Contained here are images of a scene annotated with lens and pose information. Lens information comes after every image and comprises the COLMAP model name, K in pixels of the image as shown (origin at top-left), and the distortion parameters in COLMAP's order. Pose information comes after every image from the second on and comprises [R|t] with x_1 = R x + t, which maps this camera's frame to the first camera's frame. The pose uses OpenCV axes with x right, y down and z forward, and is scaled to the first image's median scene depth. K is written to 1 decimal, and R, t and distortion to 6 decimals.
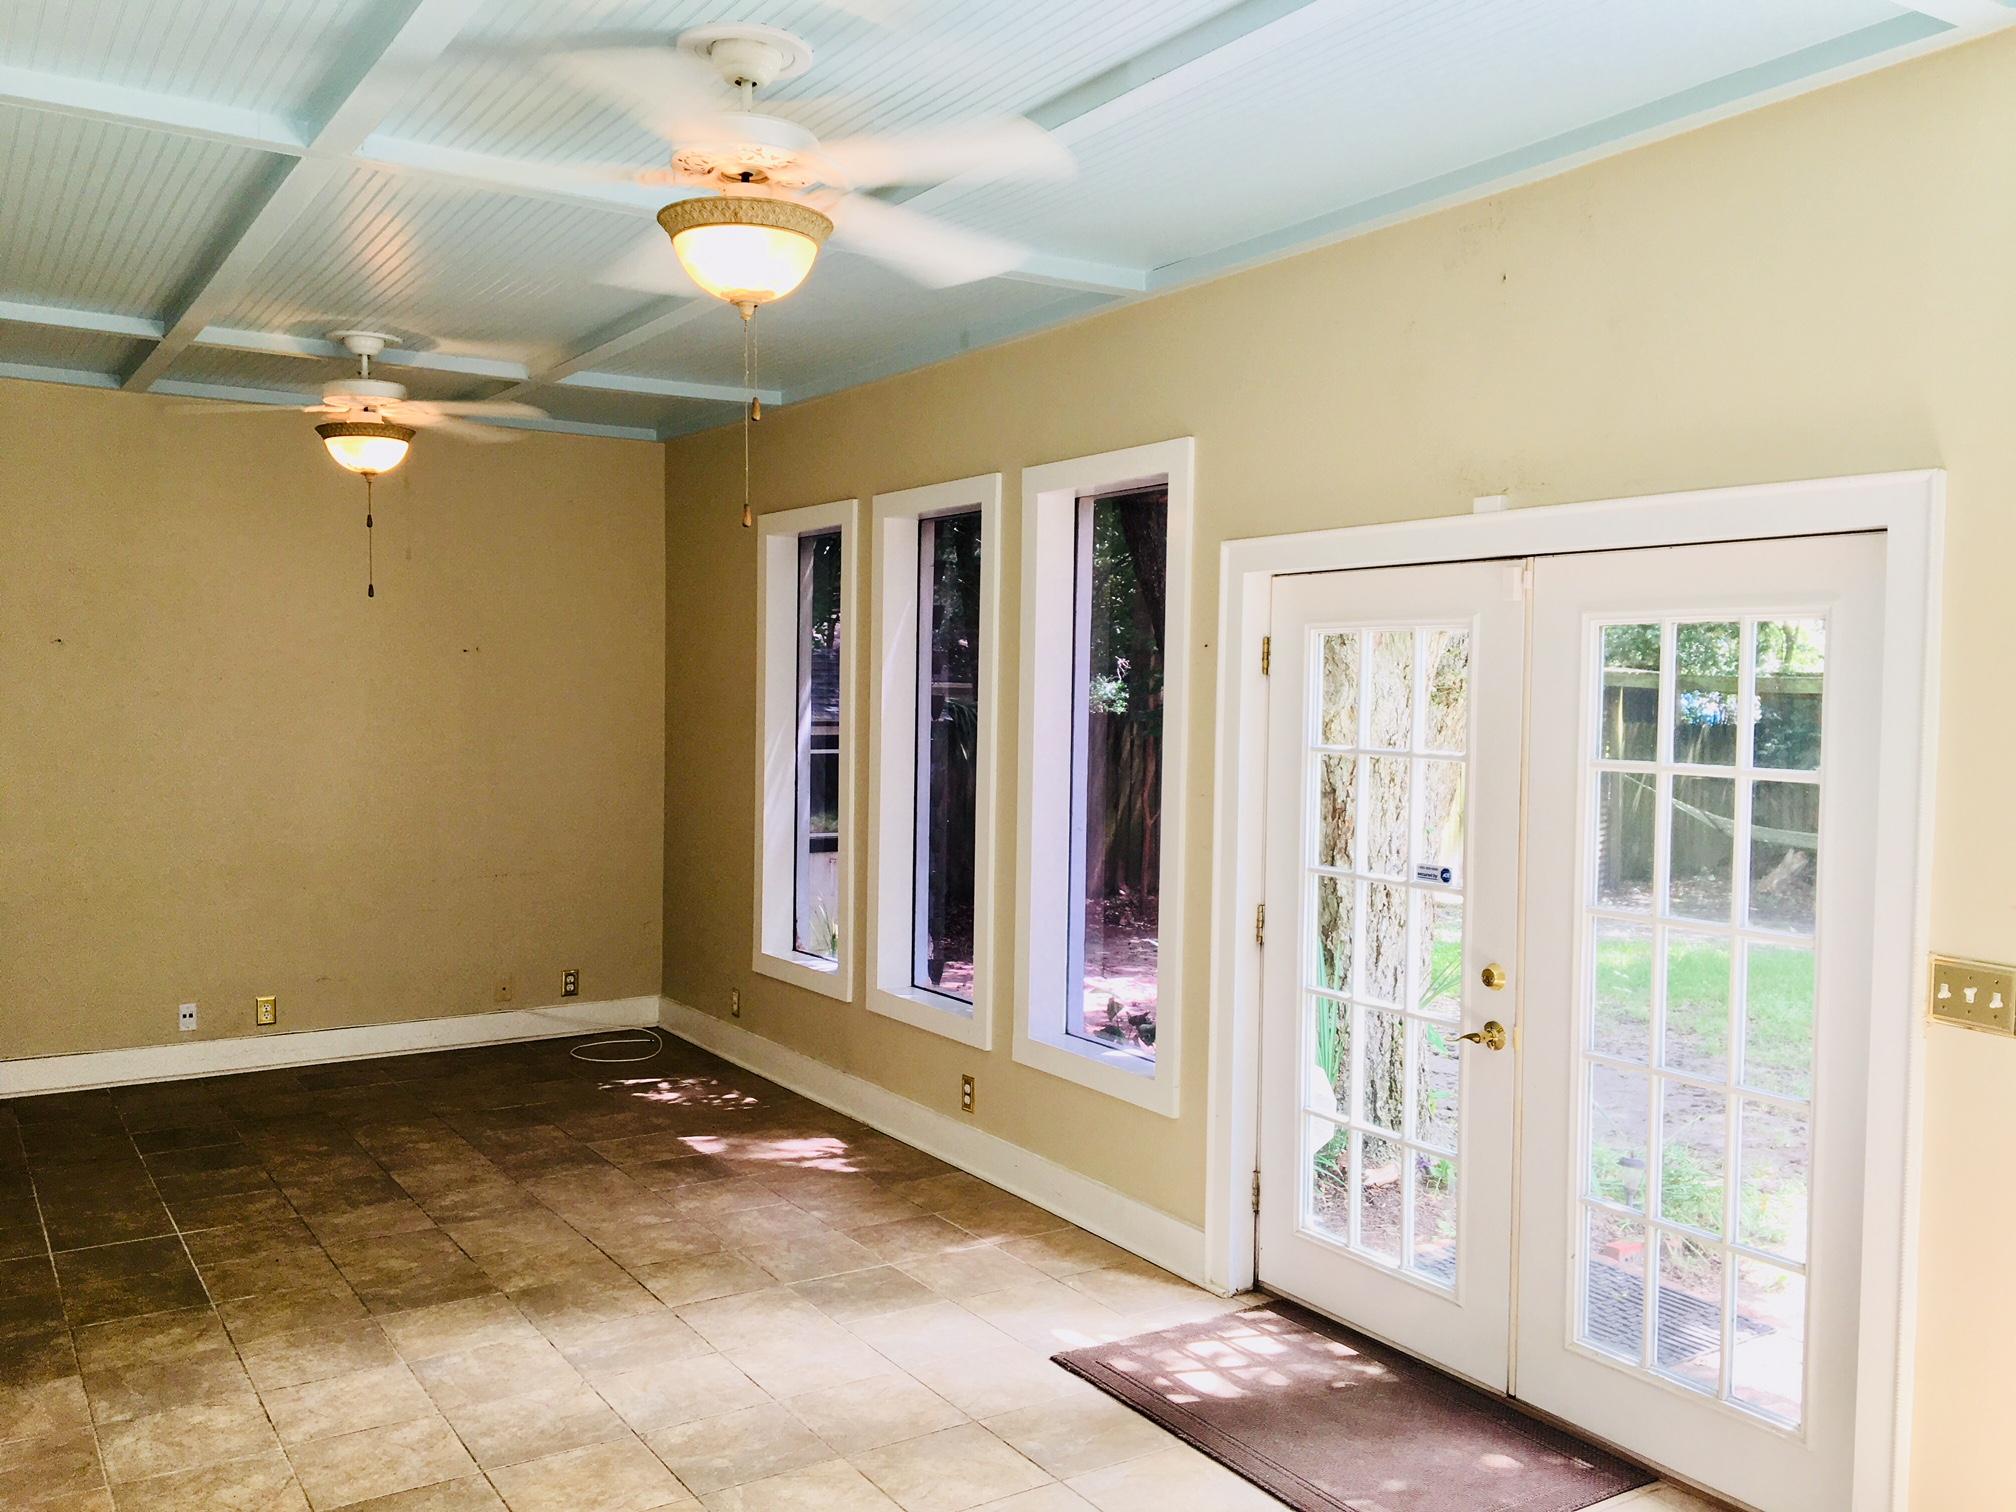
lens RADIAL K [[1692.4, 0, 1000.8], [0, 1692.4, 740.7], [0, 0, 1]] dist [0.091928, -0.143184]
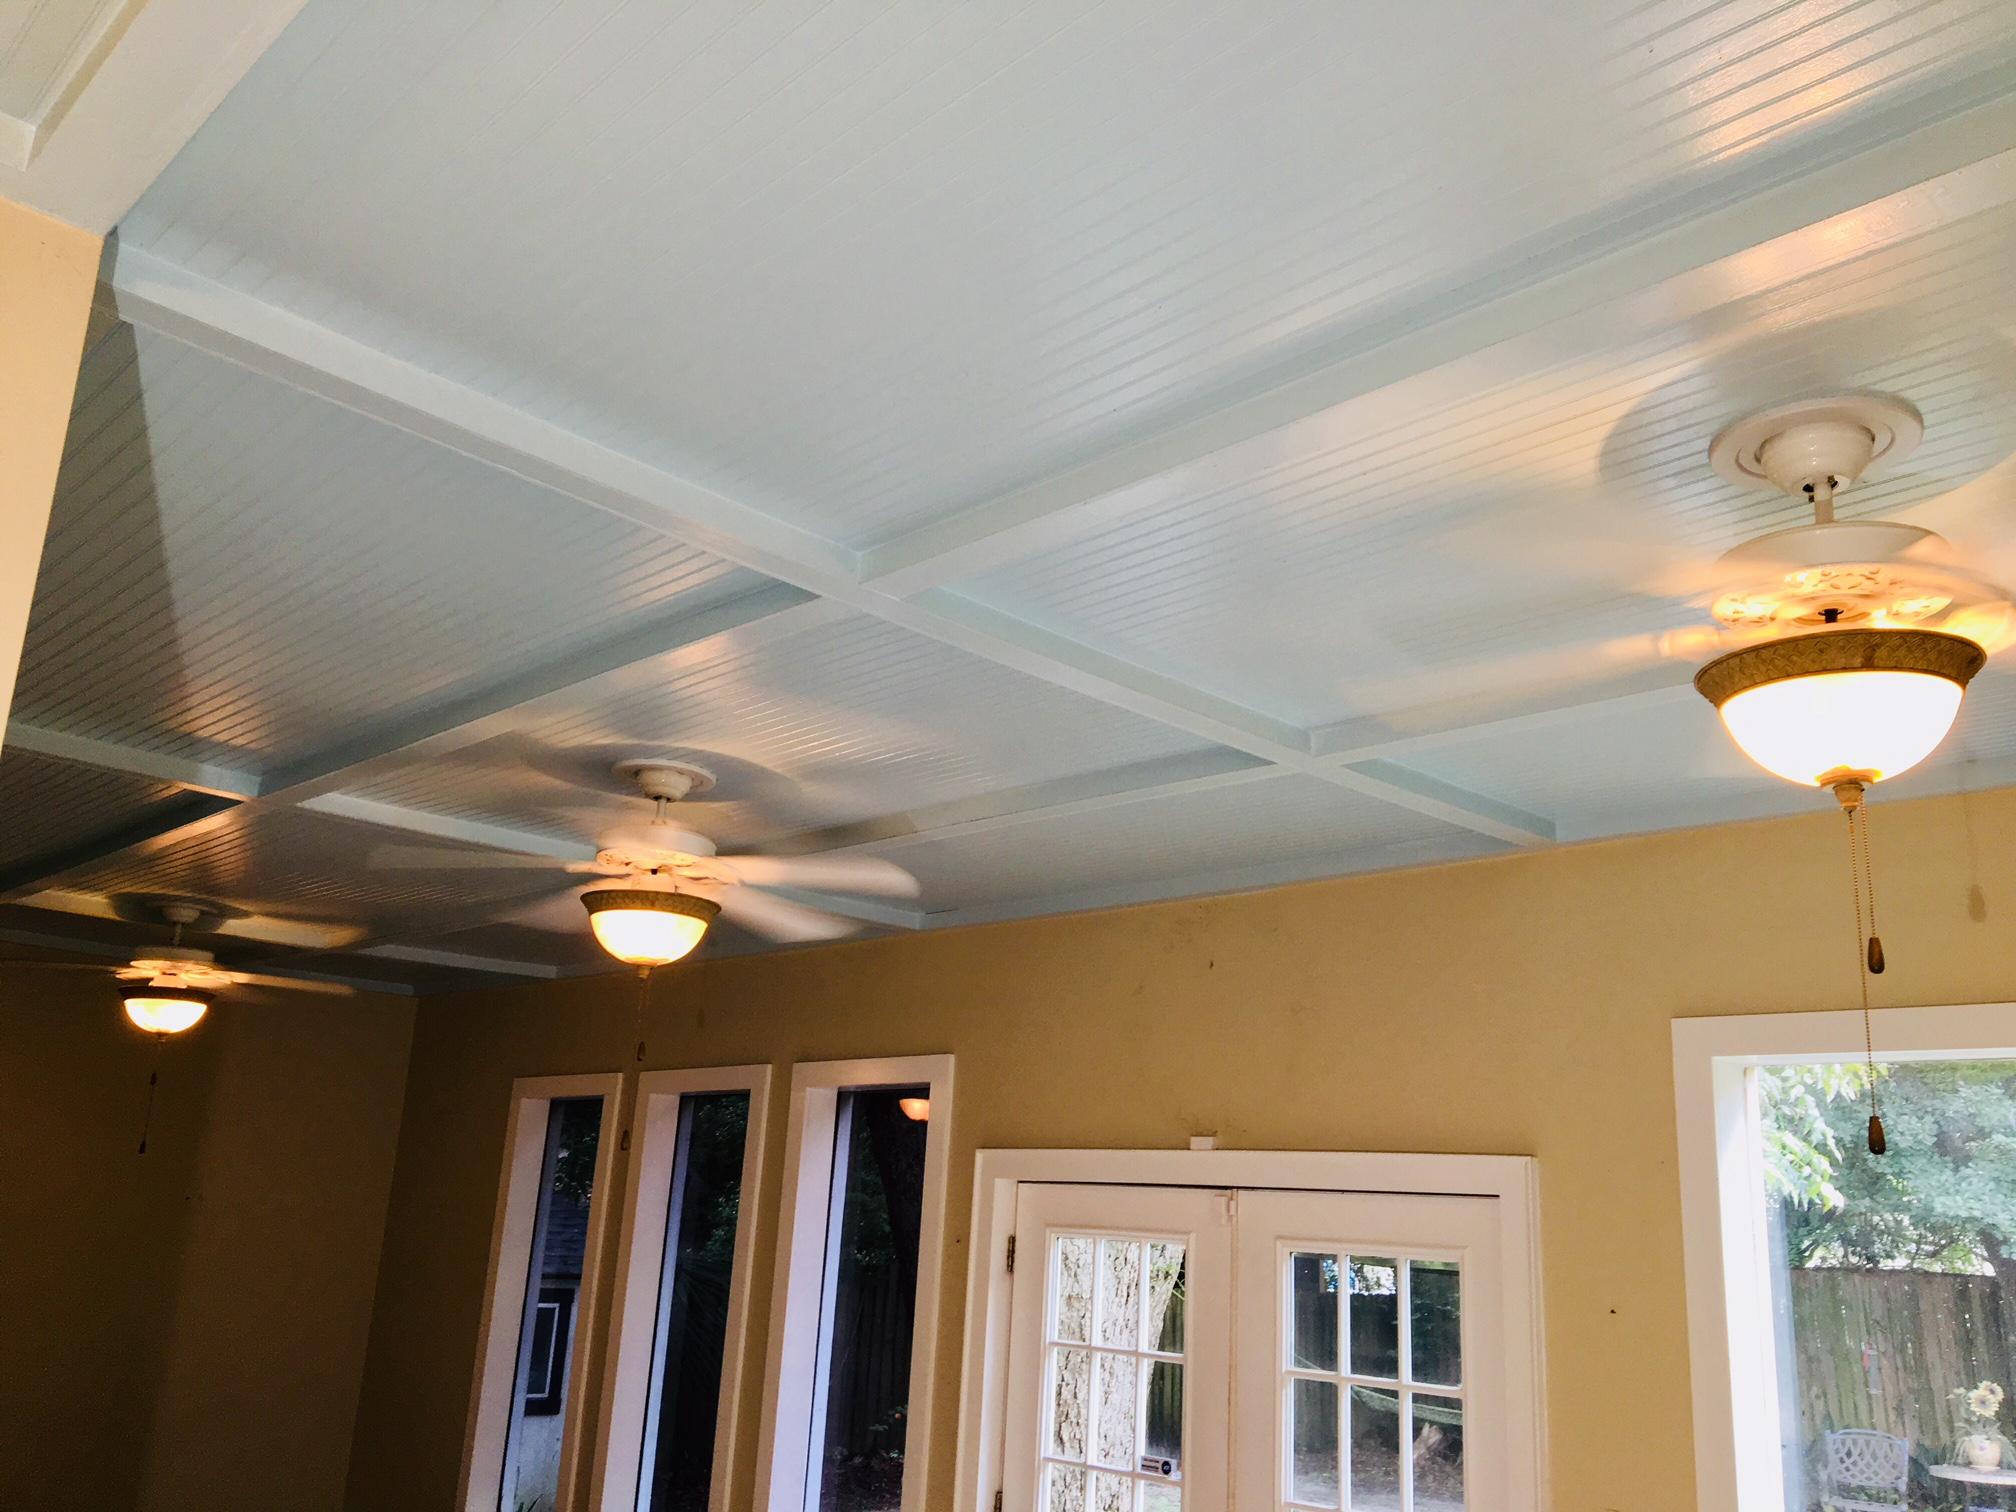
lens RADIAL K [[1692.4, 0, 1000.8], [0, 1692.4, 740.7], [0, 0, 1]] dist [0.091928, -0.143184]
pose [[0.978486, 0.091314, 0.185004, -0.105691], [-0.031917, 0.952921, -0.301535, -0.035897], [-0.203828, 0.289143, 0.935334, -0.200550]]
